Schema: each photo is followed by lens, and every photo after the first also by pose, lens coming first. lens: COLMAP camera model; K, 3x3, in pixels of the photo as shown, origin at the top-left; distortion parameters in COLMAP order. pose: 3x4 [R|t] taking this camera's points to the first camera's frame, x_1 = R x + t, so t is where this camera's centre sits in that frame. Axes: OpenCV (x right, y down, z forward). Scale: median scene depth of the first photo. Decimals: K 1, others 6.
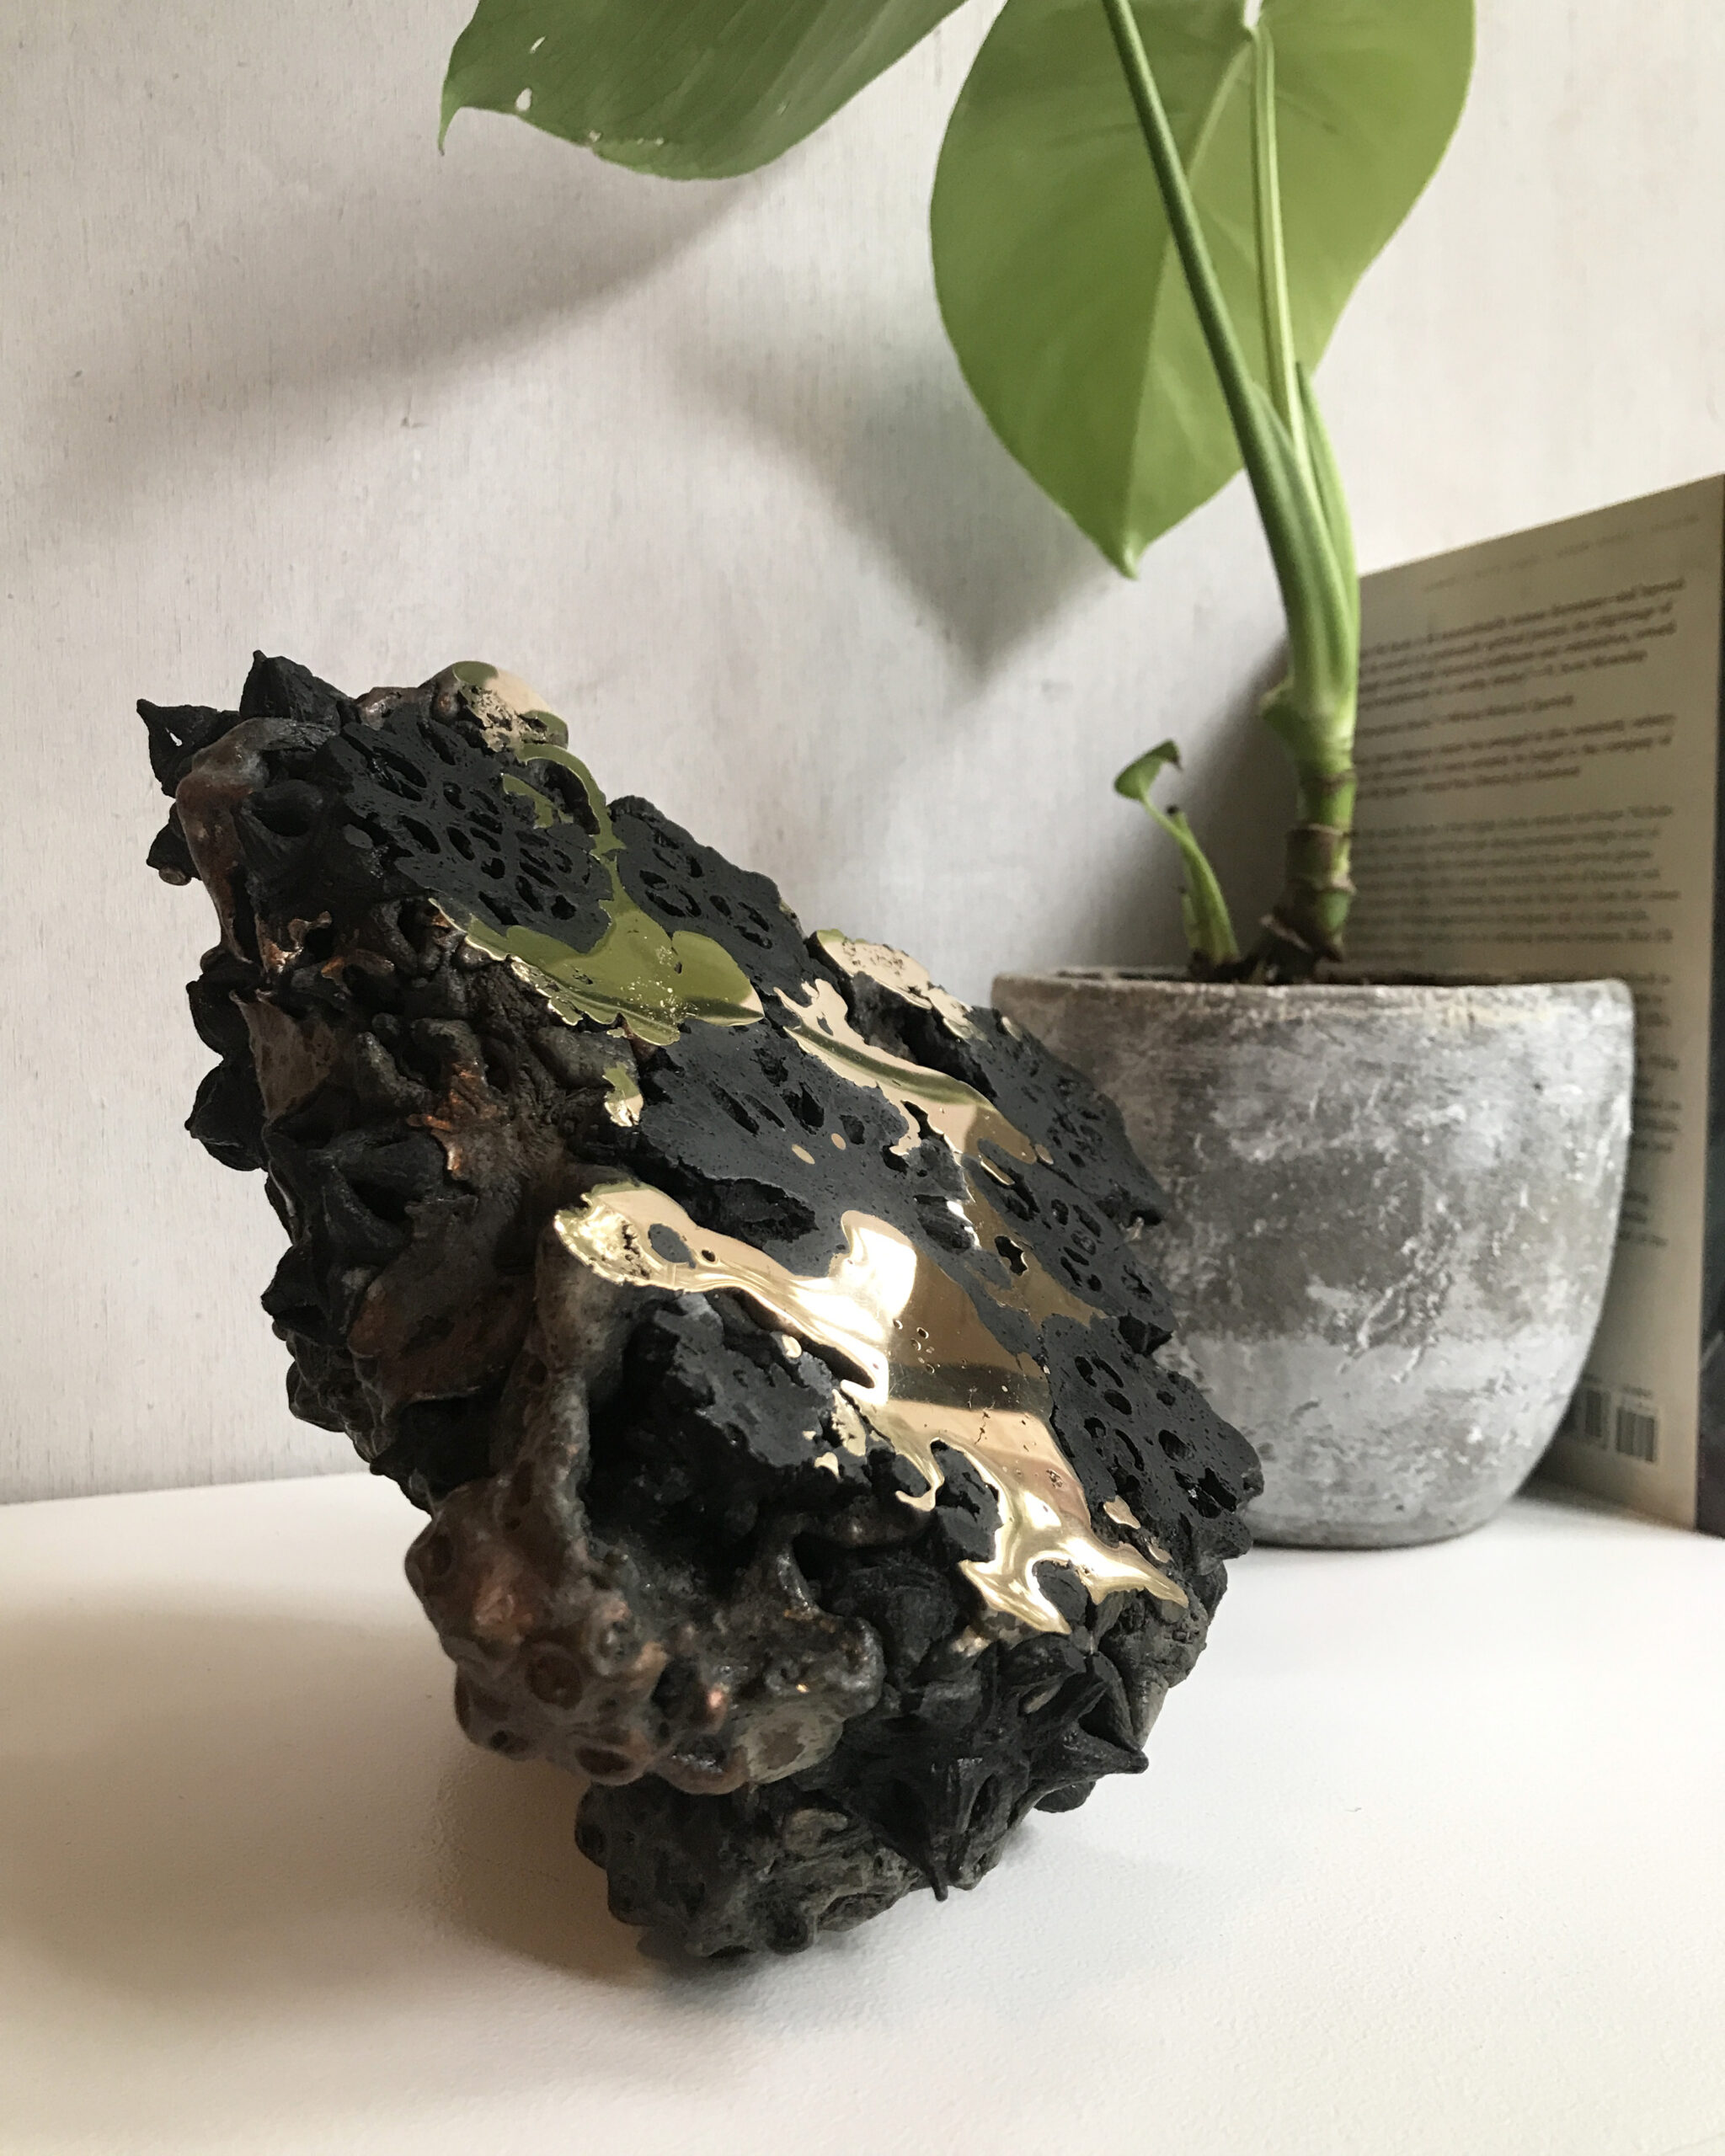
lens RADIAL K [[1910.2, 0, 881.8], [0, 1910.2, 995.9], [0, 0, 1]] dist [-0.005393, -0.010806]
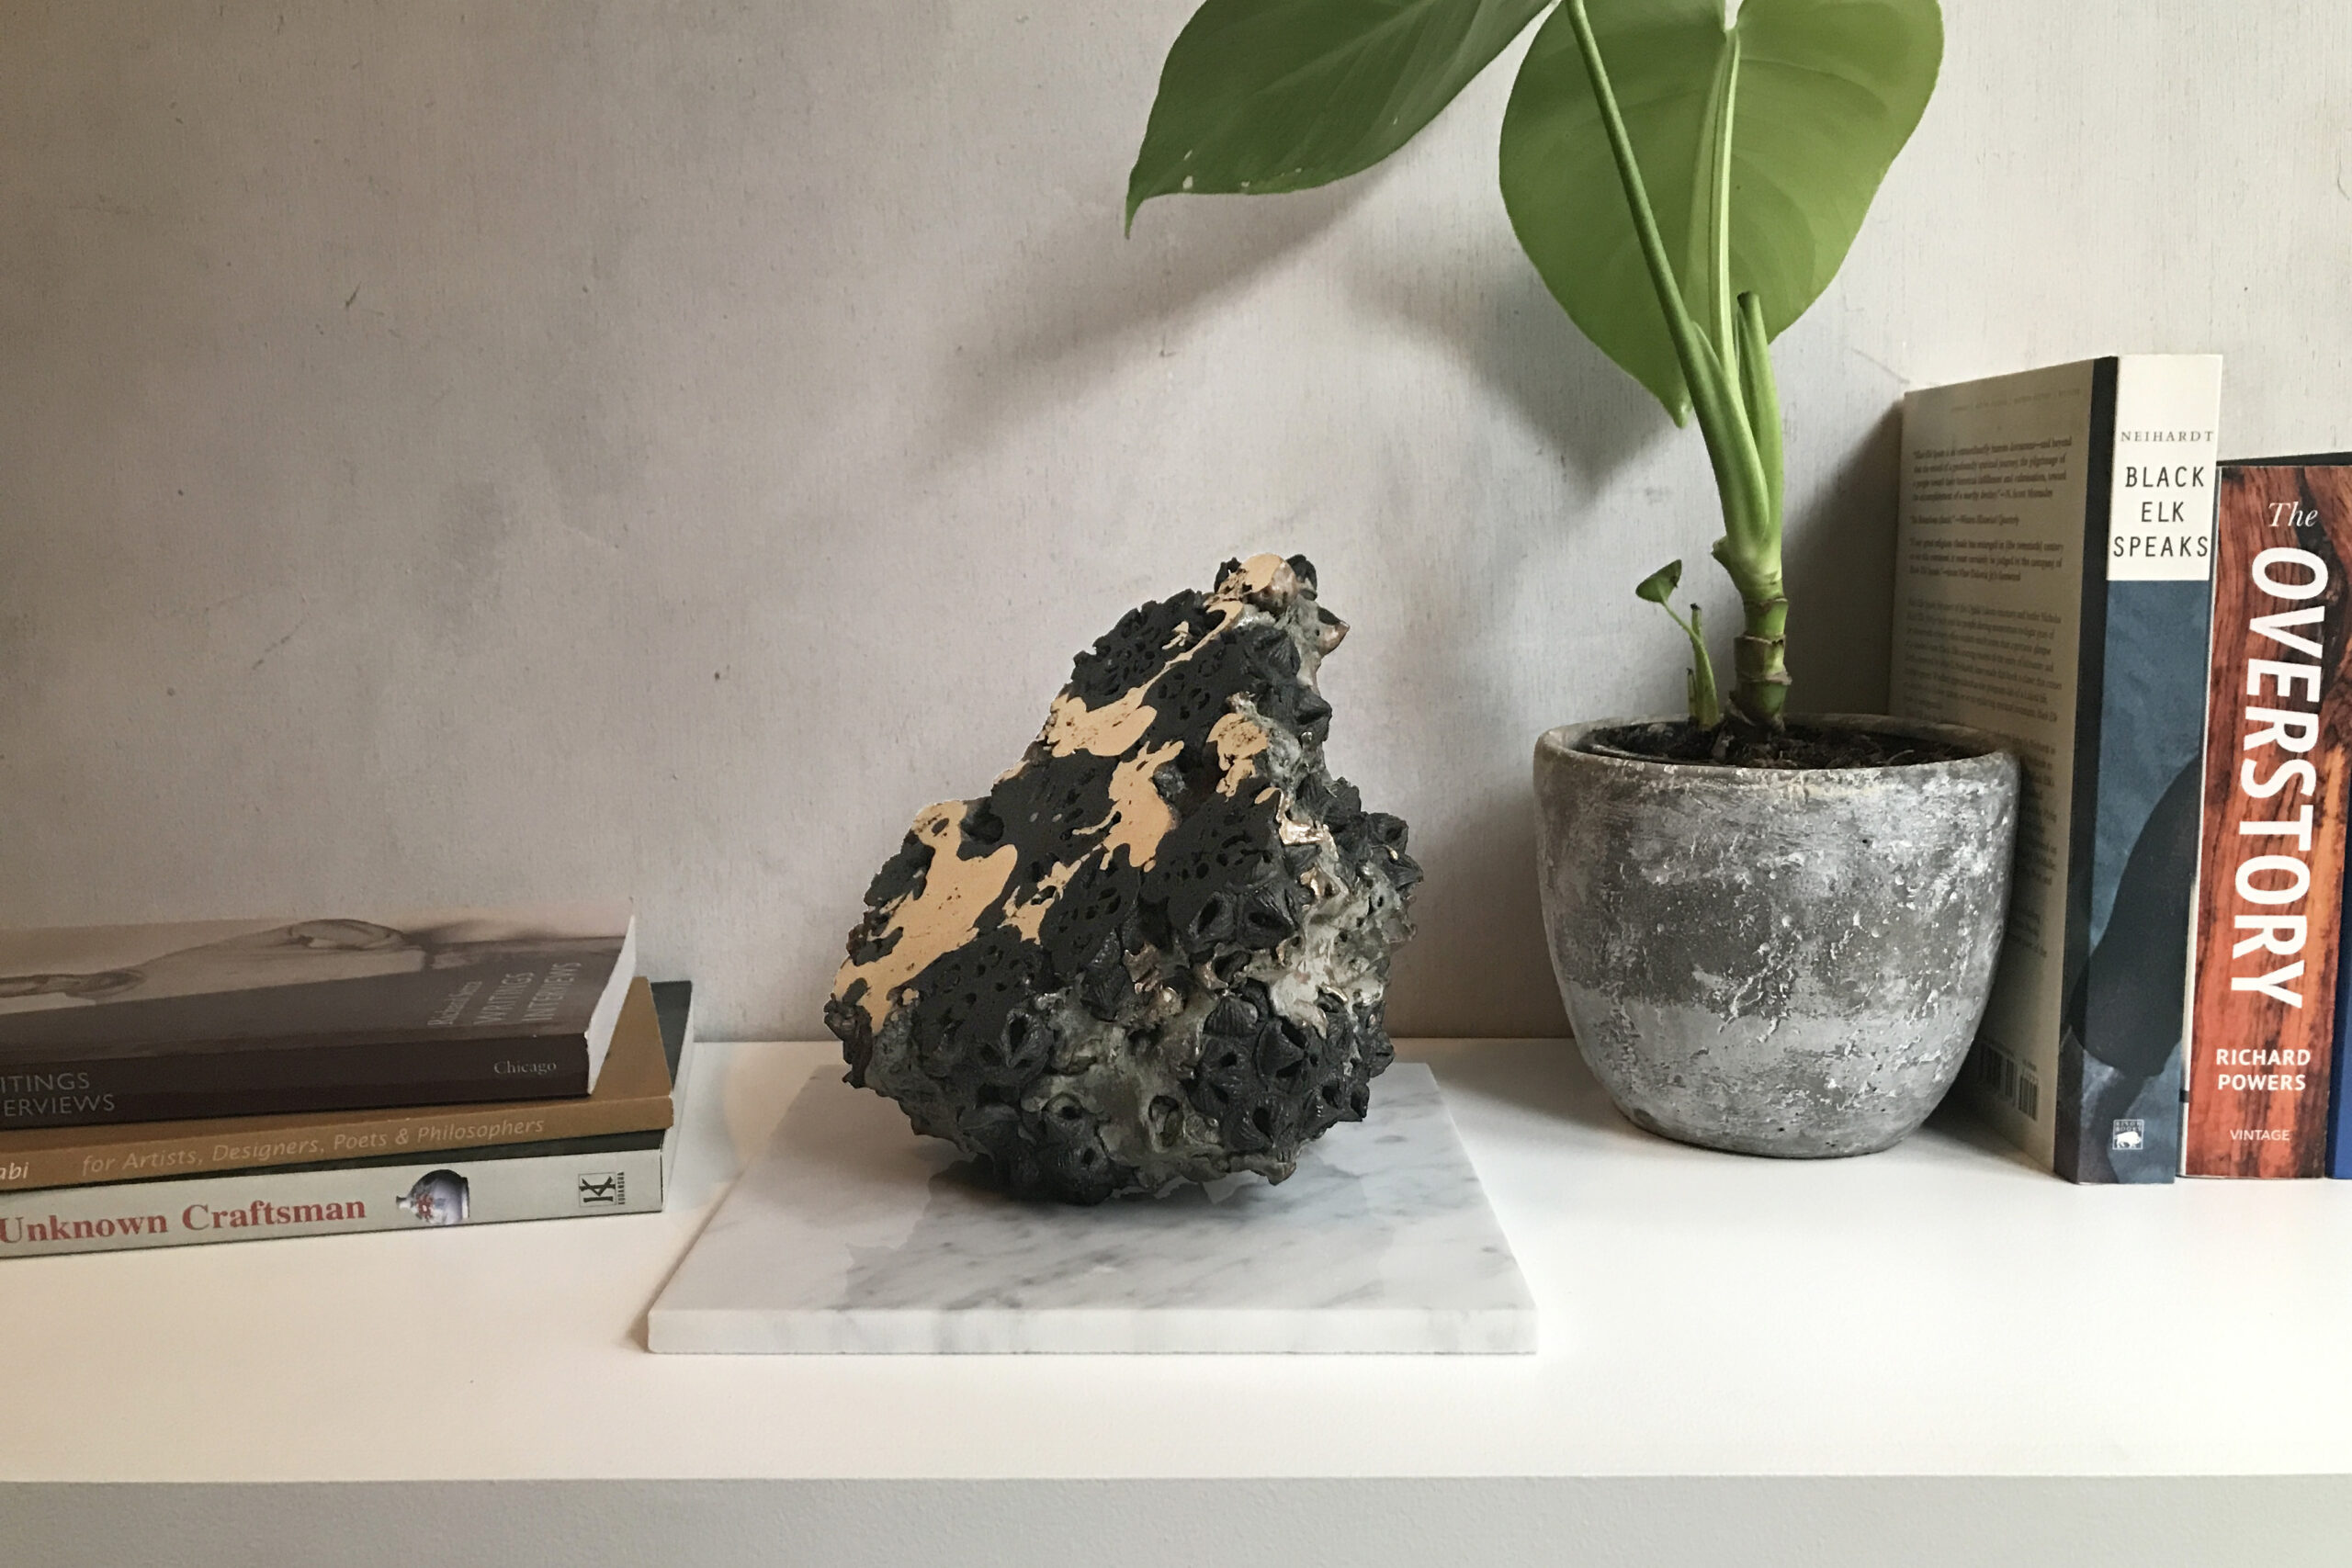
lens RADIAL K [[1947.9, 0, 1201.9], [0, 1947.9, 707.7], [0, 0, 1]] dist [0.041348, 0.037874]
pose [[0.923919, 0.017670, -0.382180, 0.434478], [0.010273, 0.997427, 0.070951, -0.154675], [0.382451, -0.069479, 0.921360, -0.492202]]
